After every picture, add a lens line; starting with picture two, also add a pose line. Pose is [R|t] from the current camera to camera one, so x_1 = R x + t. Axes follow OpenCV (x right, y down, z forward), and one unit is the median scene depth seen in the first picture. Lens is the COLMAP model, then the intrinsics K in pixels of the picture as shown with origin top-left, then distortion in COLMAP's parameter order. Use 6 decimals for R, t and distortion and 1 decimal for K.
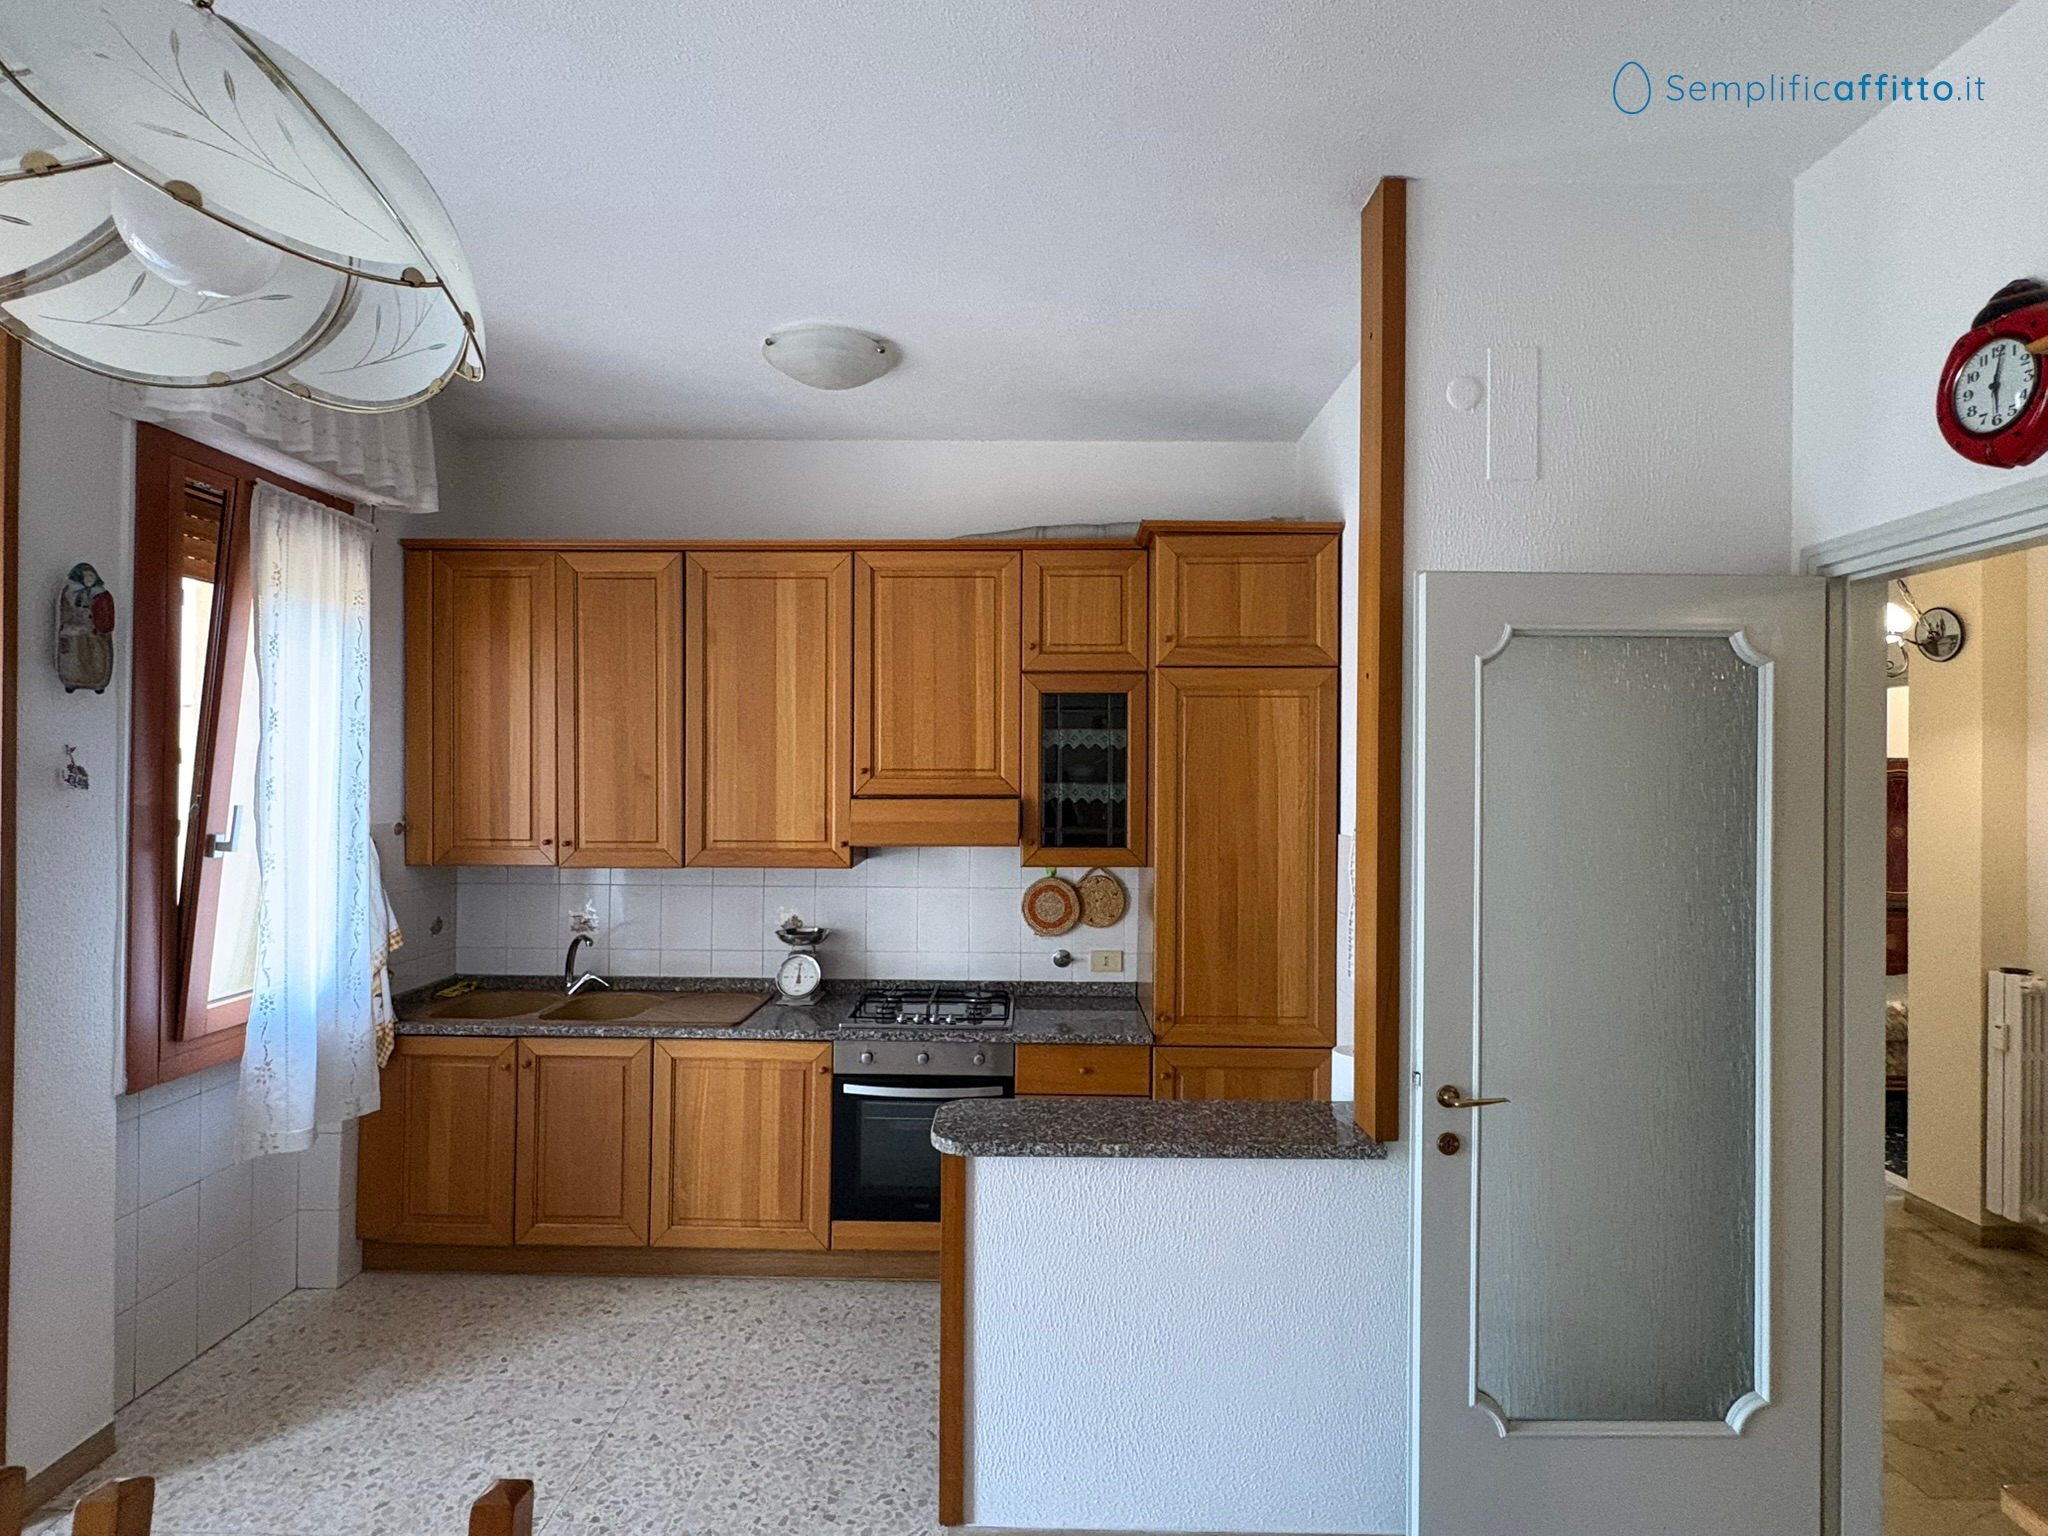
lens RADIAL K [[1024.2, 0, 1025.0], [0, 1024.2, 768.7], [0, 0, 1]] dist [0.000631, 0.000931]
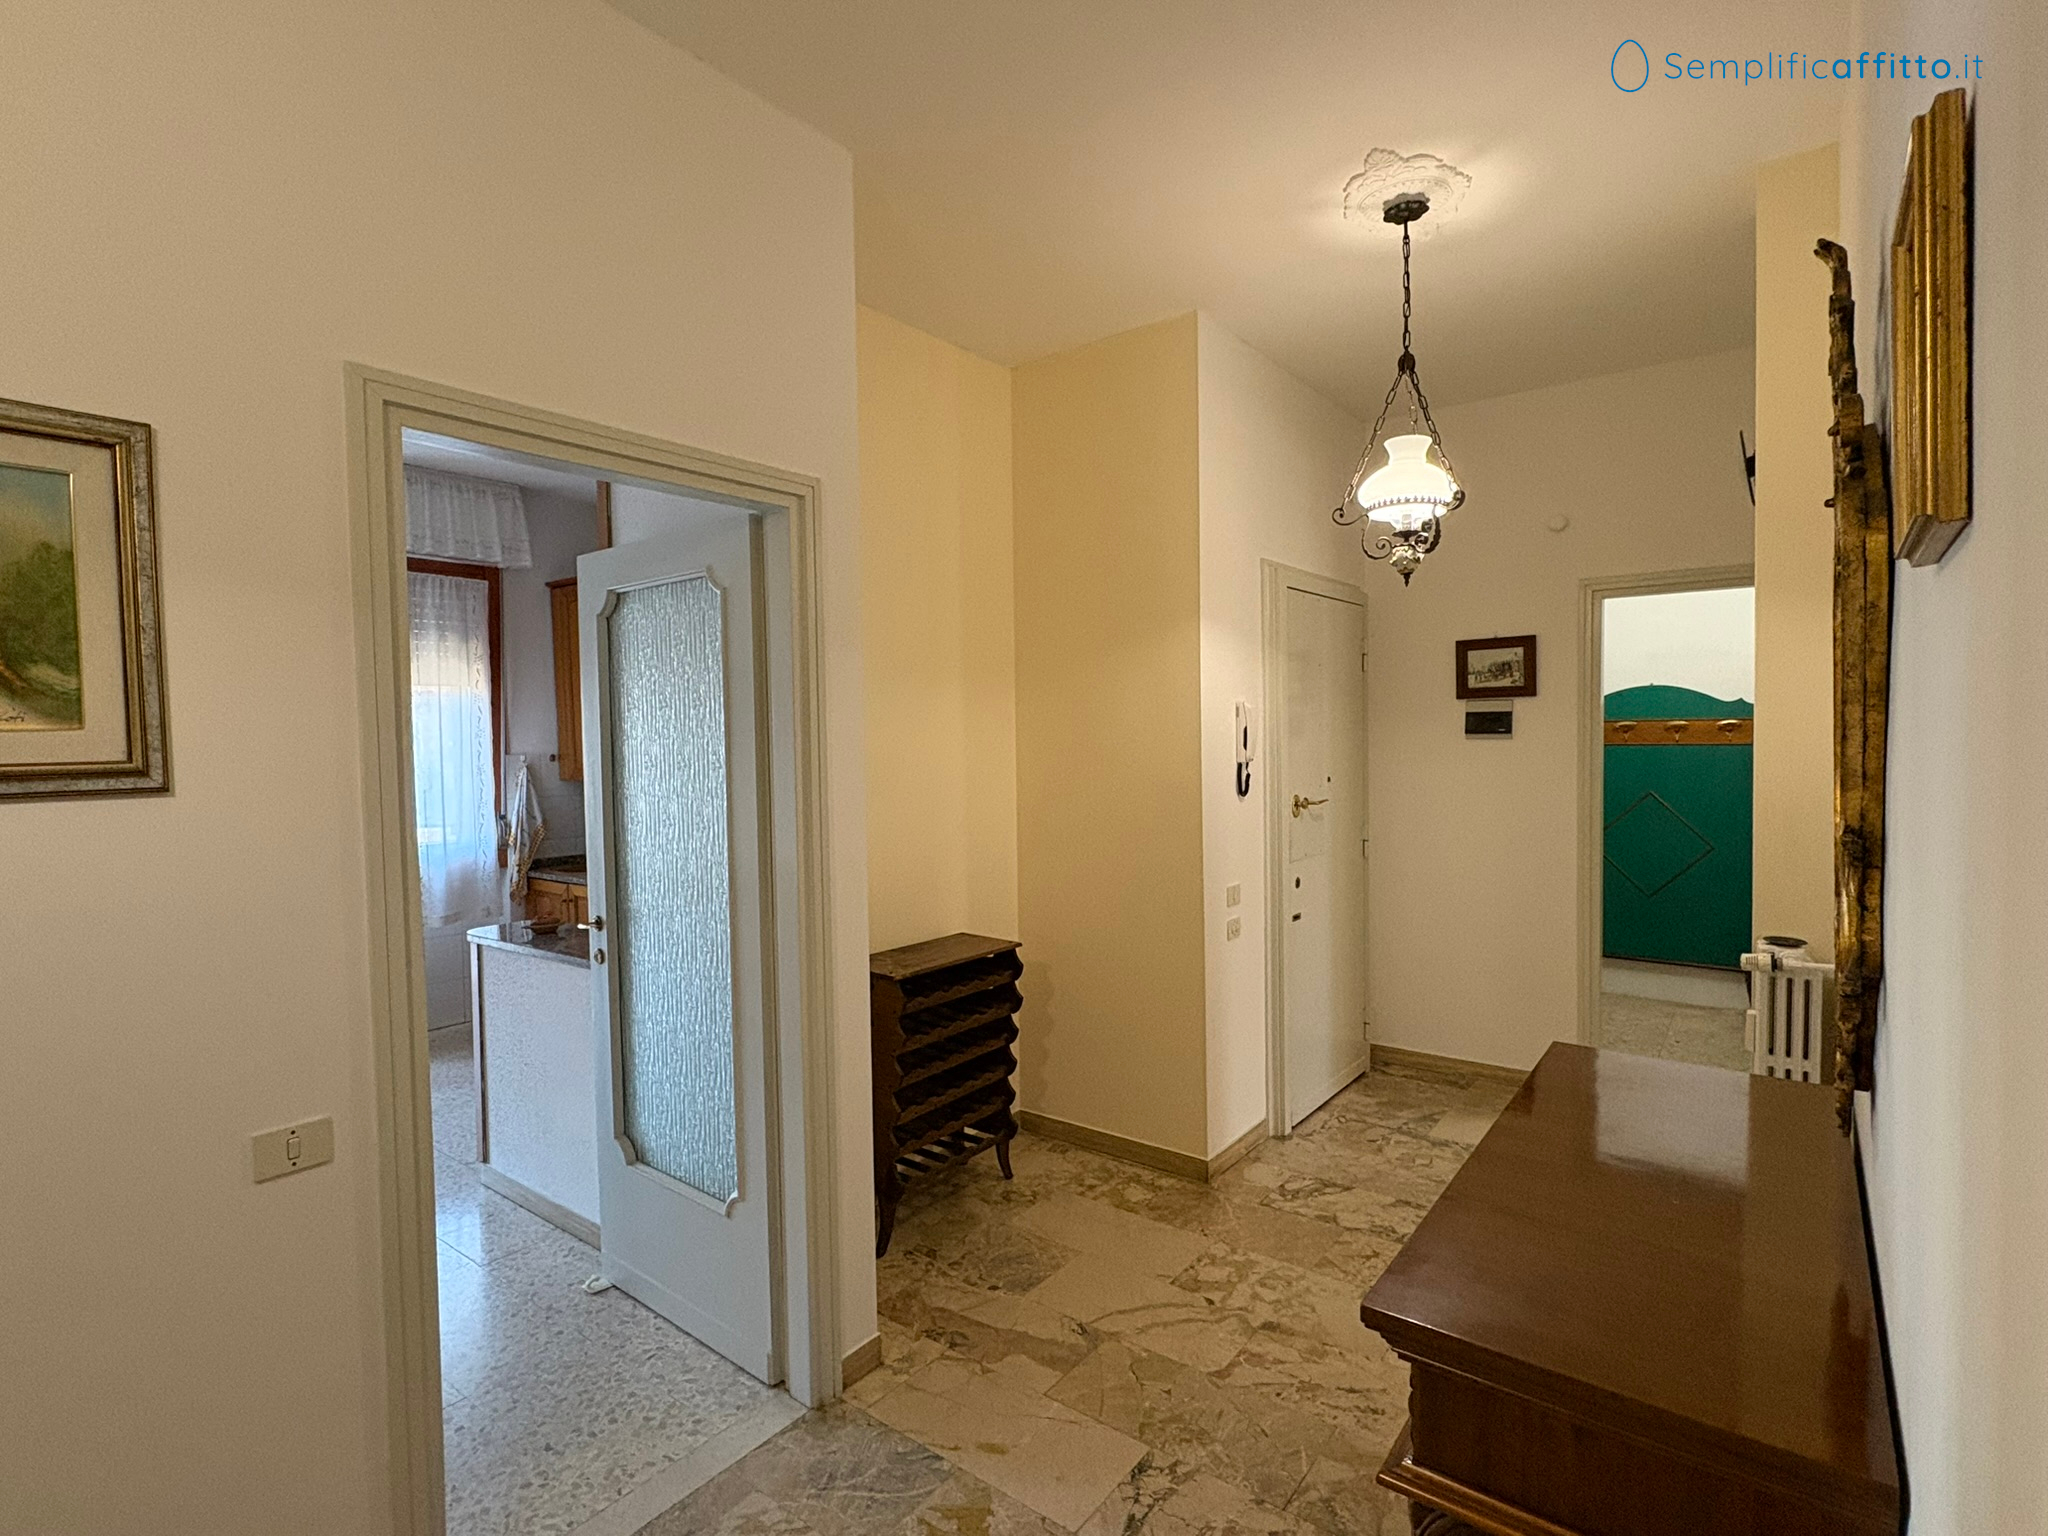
lens RADIAL K [[1024.2, 0, 1028.8], [0, 1024.2, 767.4], [0, 0, 1]] dist [0.000631, 0.000931]
pose [[0.793355, -0.005051, -0.608739, 1.195518], [0.032032, 0.998927, 0.033458, 0.051173], [0.607916, -0.046043, 0.792665, 0.179408]]
